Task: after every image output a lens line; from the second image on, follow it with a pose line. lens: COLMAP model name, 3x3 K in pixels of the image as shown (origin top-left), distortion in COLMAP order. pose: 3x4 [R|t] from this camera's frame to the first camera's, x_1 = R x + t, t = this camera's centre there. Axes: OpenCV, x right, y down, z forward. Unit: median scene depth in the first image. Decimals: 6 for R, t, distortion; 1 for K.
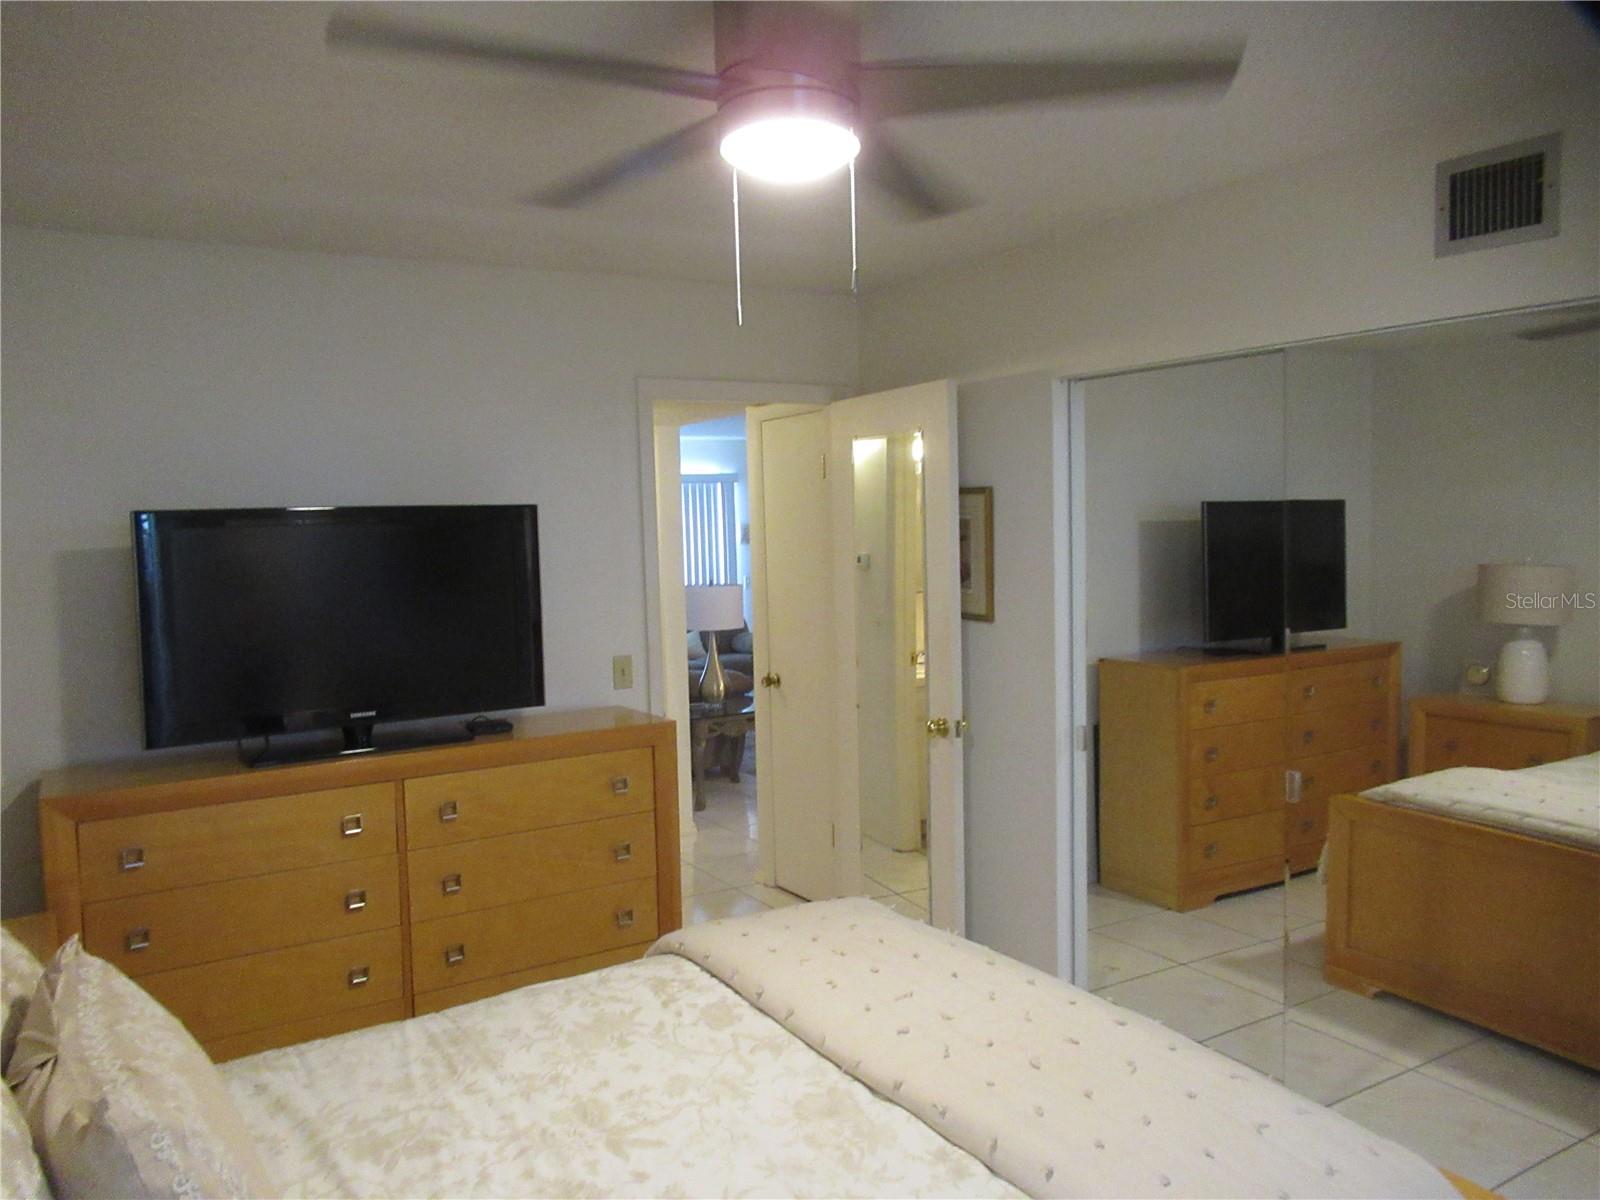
lens RADIAL K [[1203.0, 0, 768.4], [0, 1203.0, 601.3], [0, 0, 1]] dist [-0.035222, -0.008305]
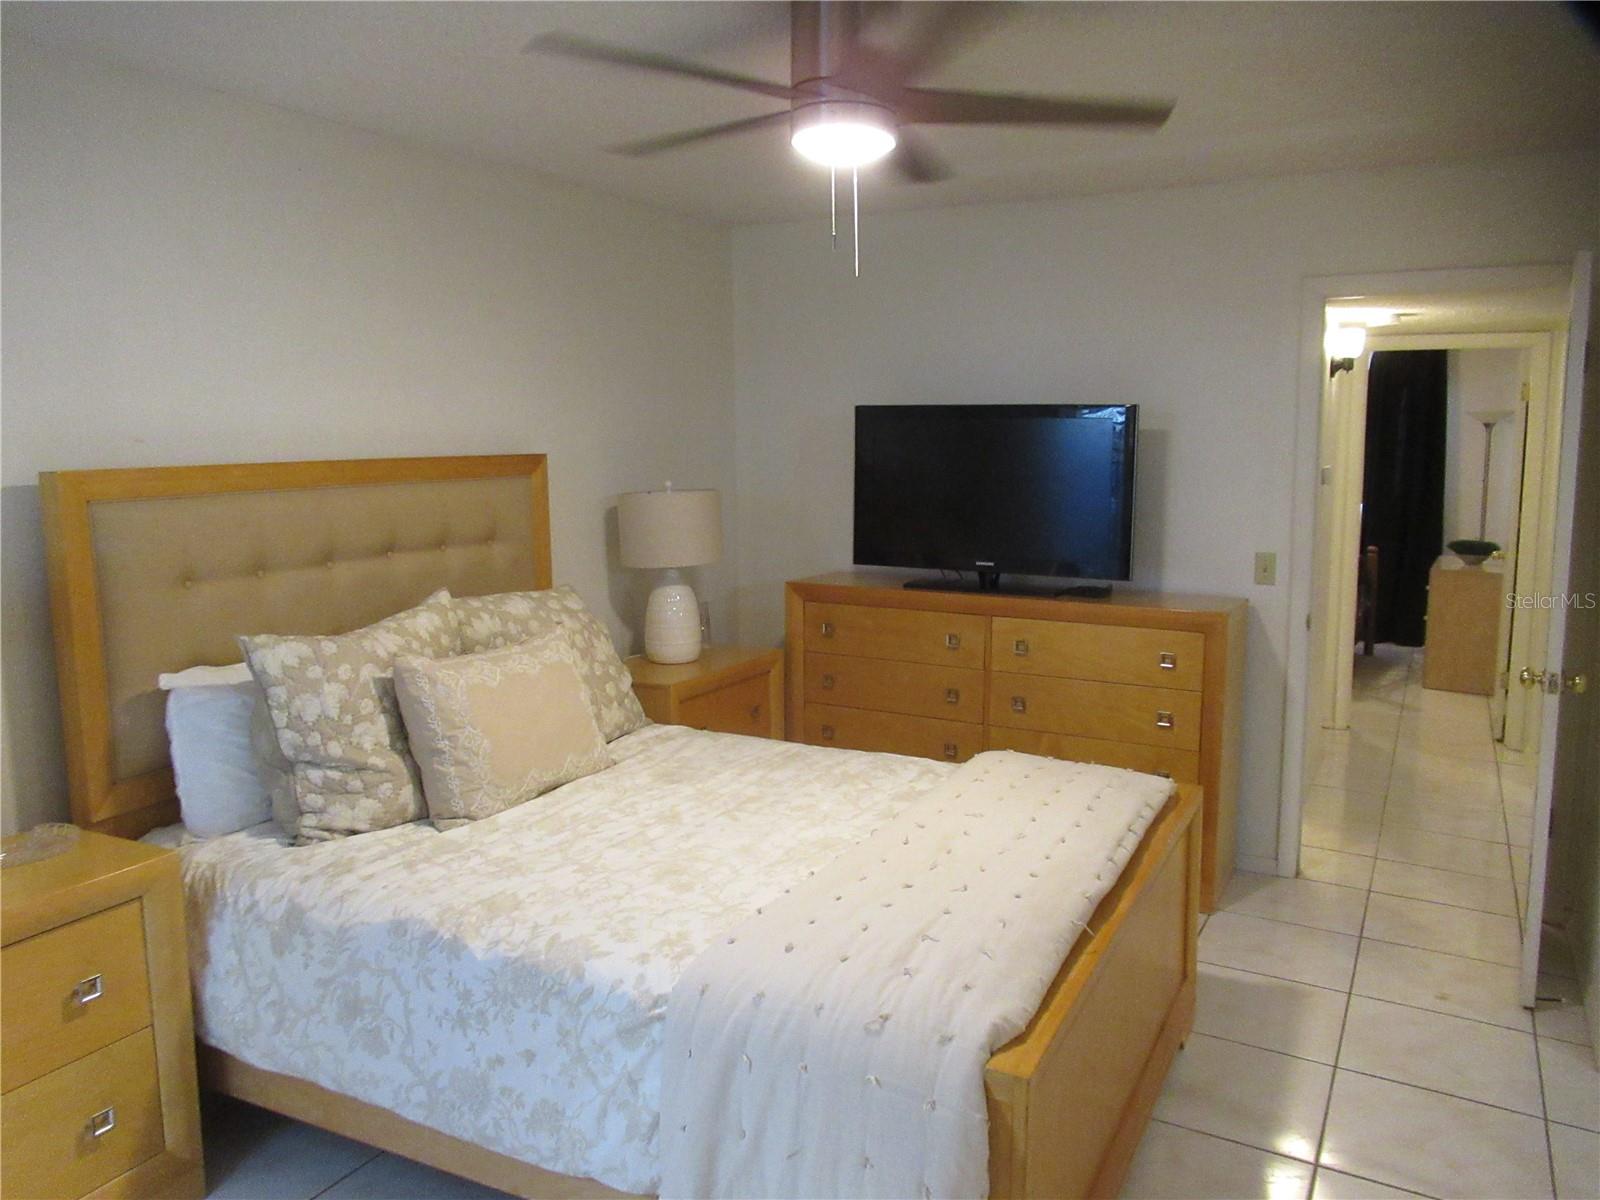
lens RADIAL K [[1194.7, 0, 796.0], [0, 1194.7, 569.8], [0, 0, 1]] dist [-0.013632, 0.006924]
pose [[0.504771, 0.133220, -0.852912, 1.070741], [-0.075015, 0.991052, 0.110401, -0.047202], [0.859988, 0.008254, 0.510247, 0.220154]]
